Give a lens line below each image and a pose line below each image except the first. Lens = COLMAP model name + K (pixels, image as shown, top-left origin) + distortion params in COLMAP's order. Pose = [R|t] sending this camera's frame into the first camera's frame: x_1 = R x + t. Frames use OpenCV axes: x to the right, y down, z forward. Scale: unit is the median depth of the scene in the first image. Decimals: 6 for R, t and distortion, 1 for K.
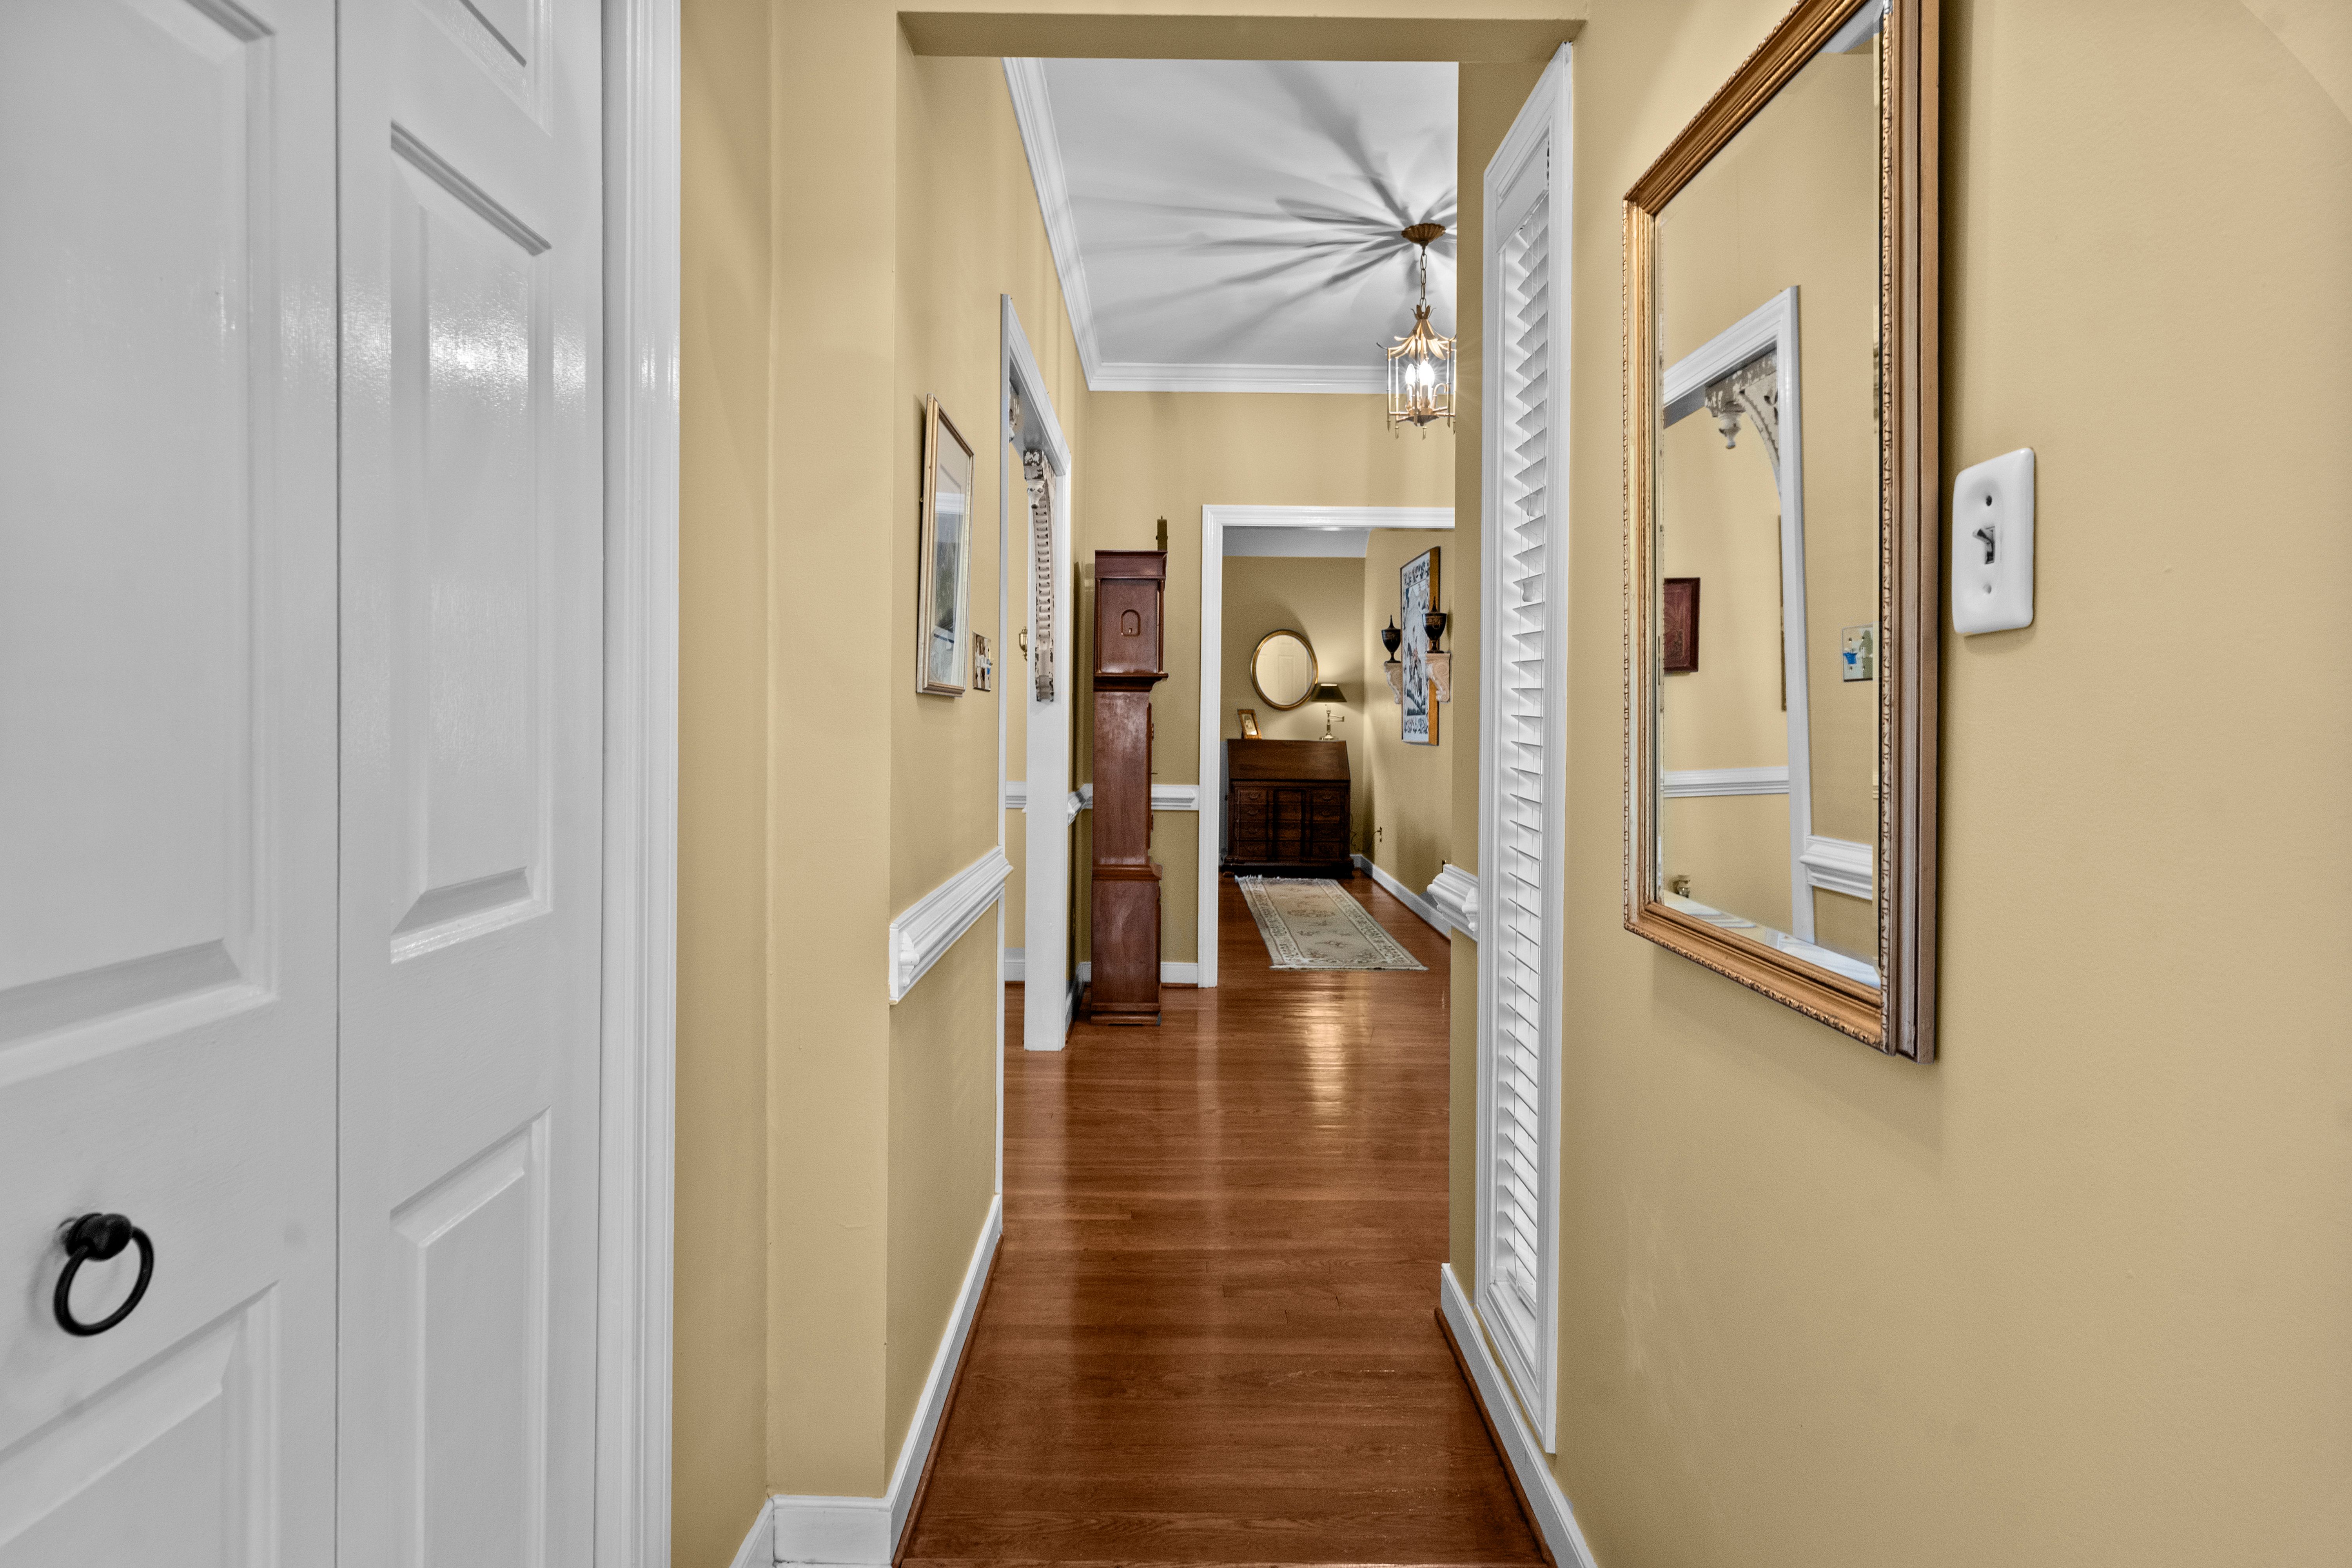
lens RADIAL K [[1240.3, 0, 1178.3], [0, 1240.3, 737.0], [0, 0, 1]] dist [0.000434, -0.000031]
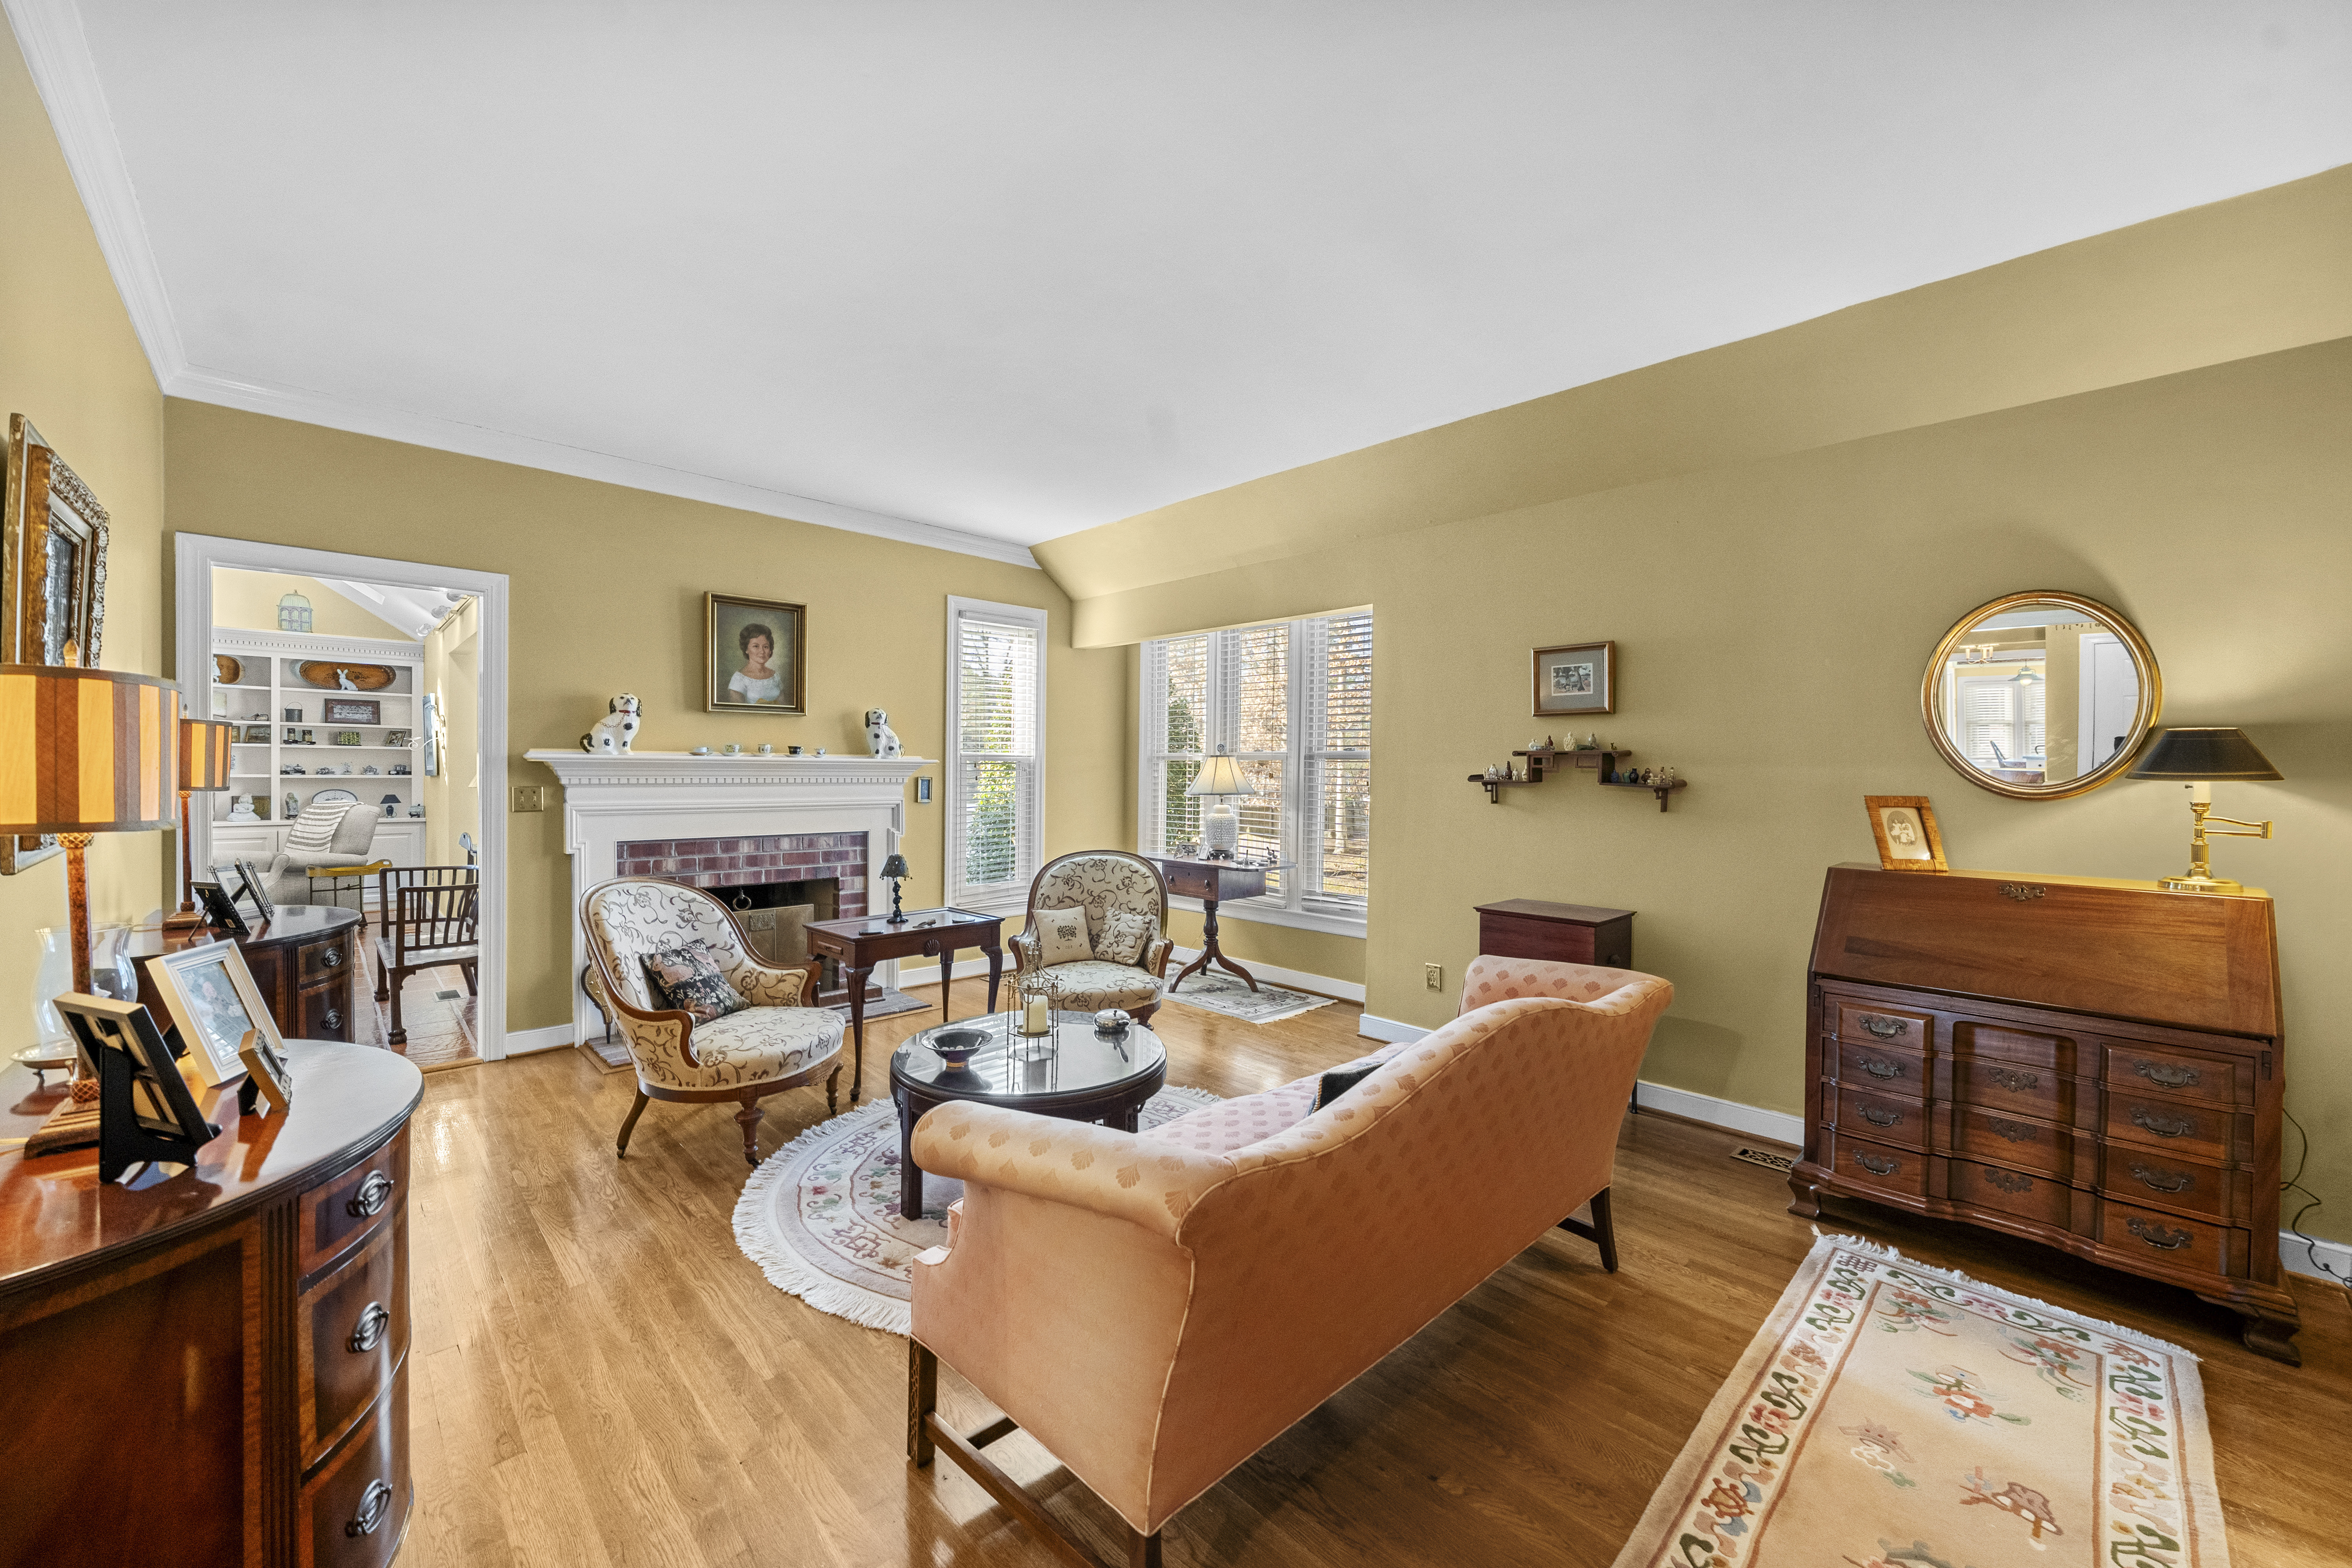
lens RADIAL K [[902.6, 0, 1186.7], [0, 902.6, 784.4], [0, 0, 1]] dist [0.001954, 0.000132]
pose [[0.695031, 0.007661, -0.718939, 0.136927], [-0.013062, 0.999913, -0.001972, -0.029162], [0.718861, 0.010761, 0.695071, 0.804222]]
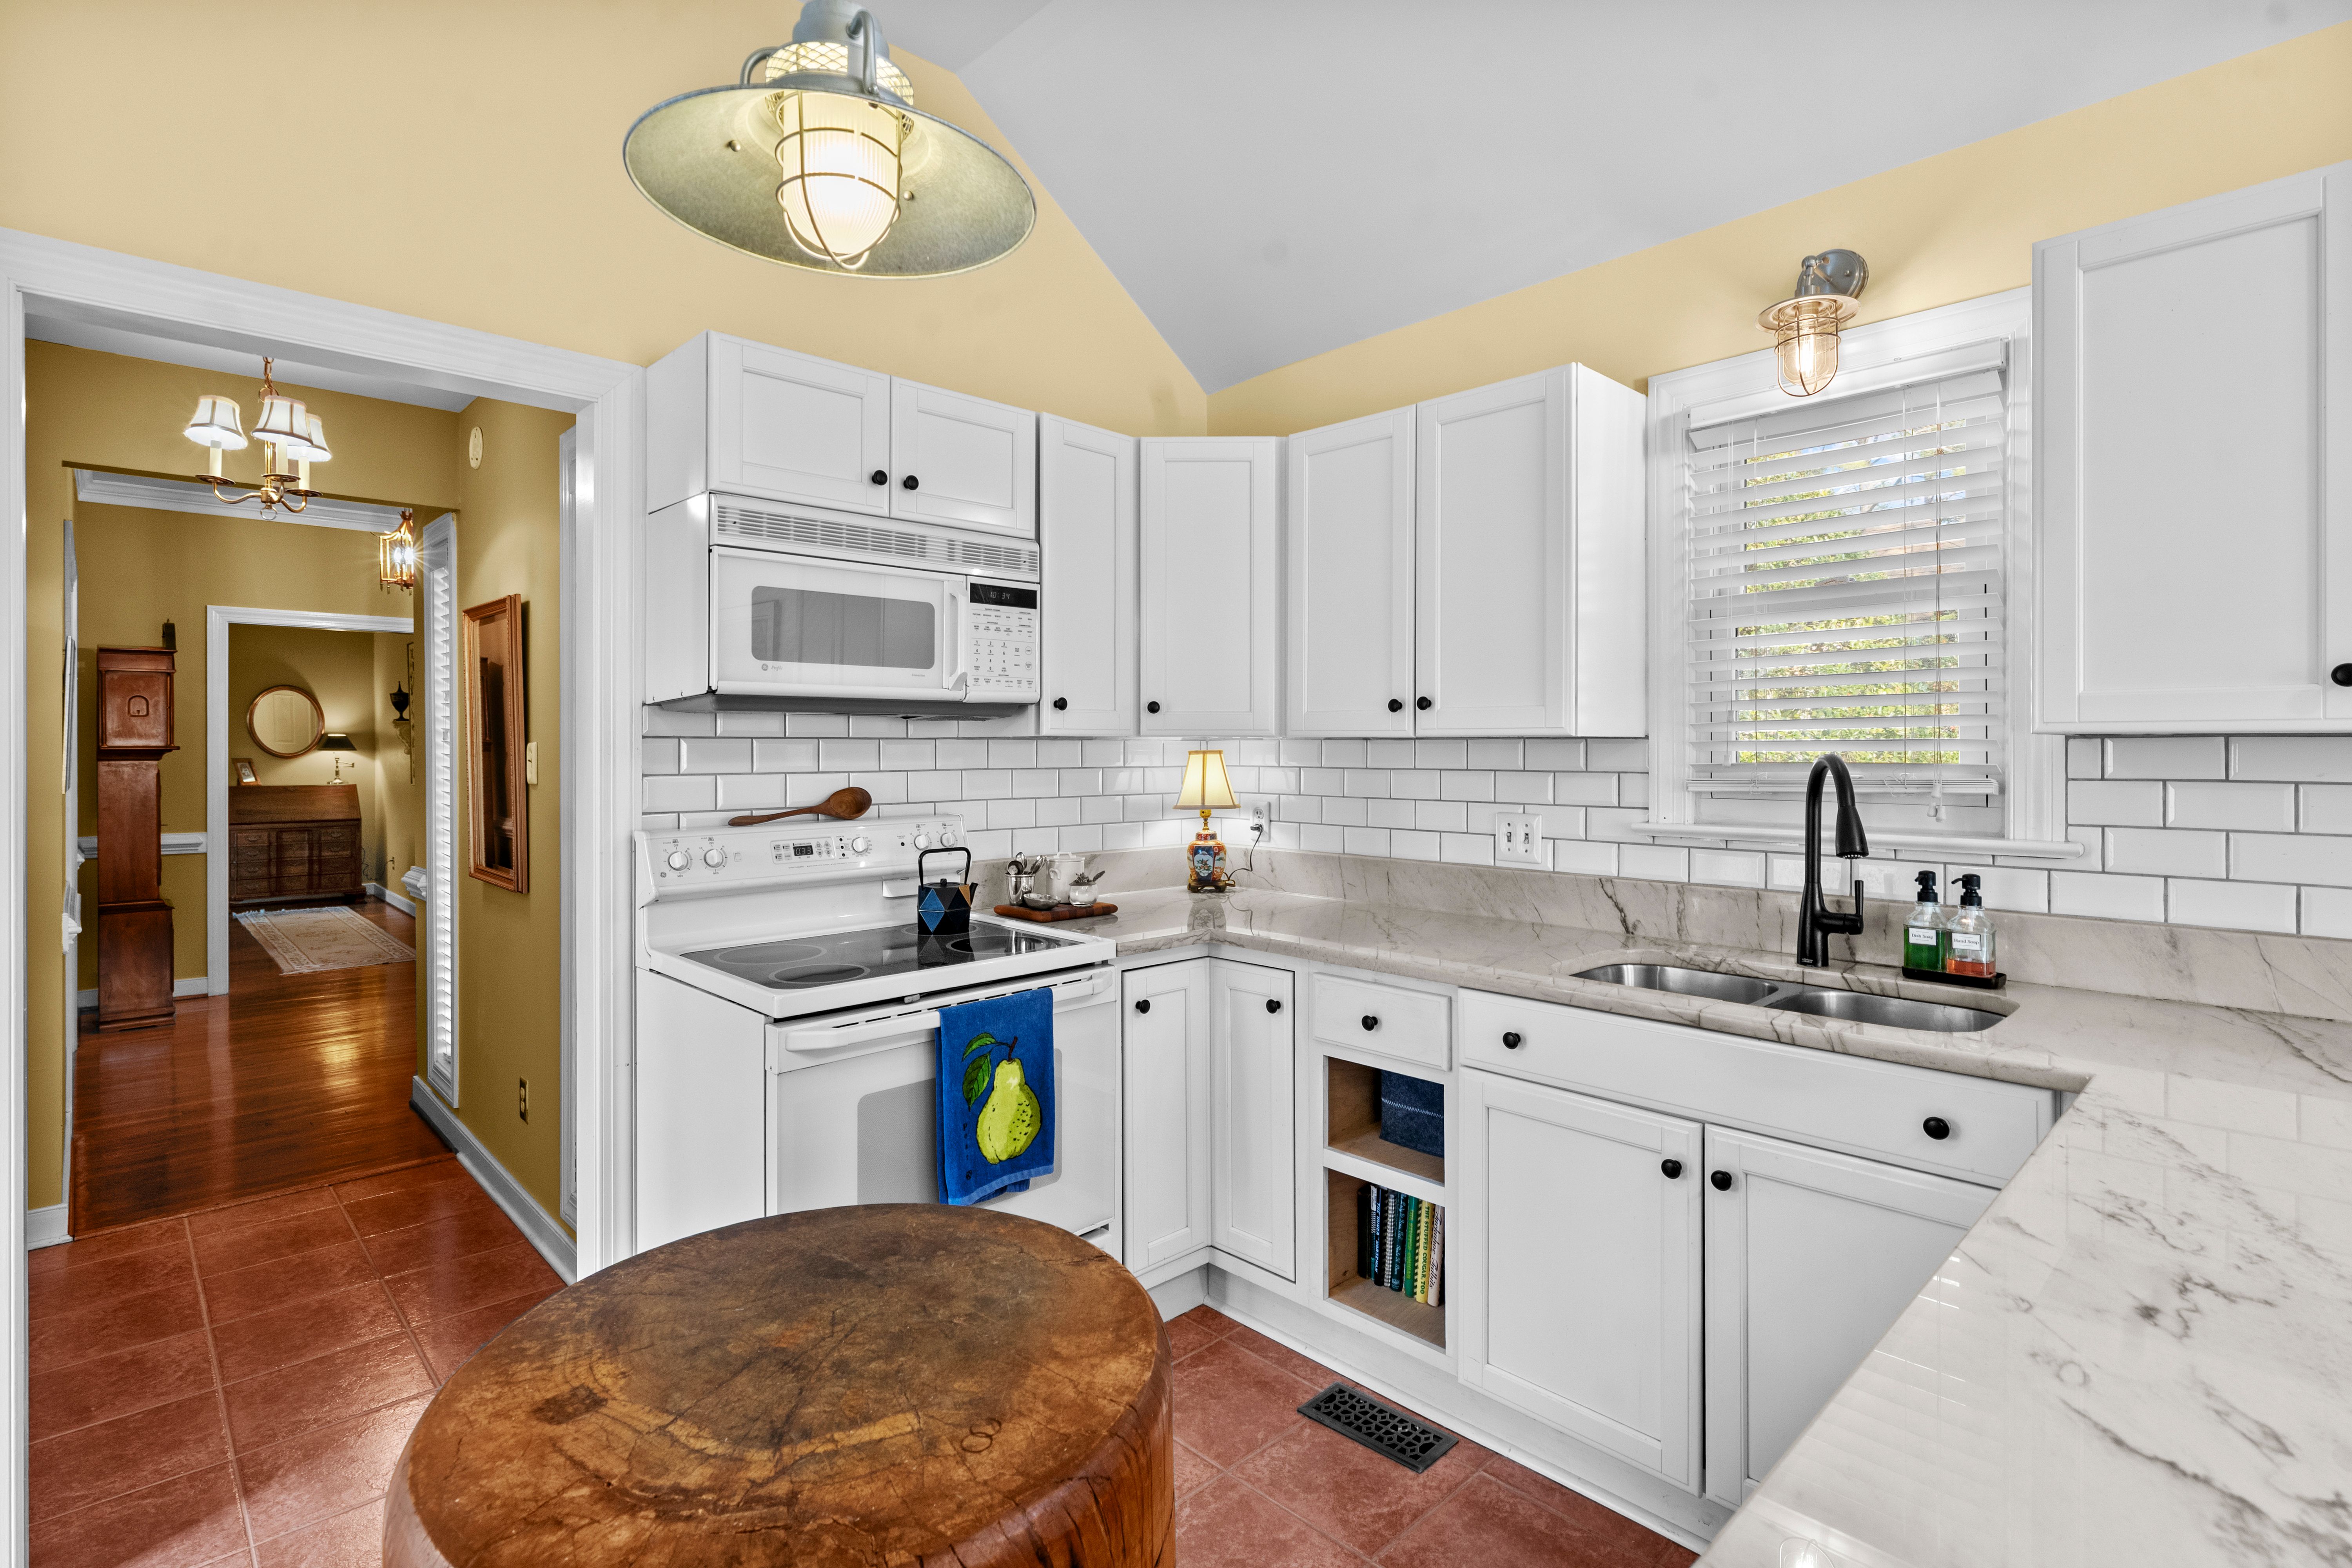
lens RADIAL K [[1131.0, 0, 1180.1], [0, 1131.0, 750.1], [0, 0, 1]] dist [0.000804, -0.000378]
pose [[0.724979, -0.012334, 0.688660, -0.040283], [0.017681, 0.999843, -0.000706, -0.018089], [-0.688544, 0.012688, 0.725084, -0.351930]]
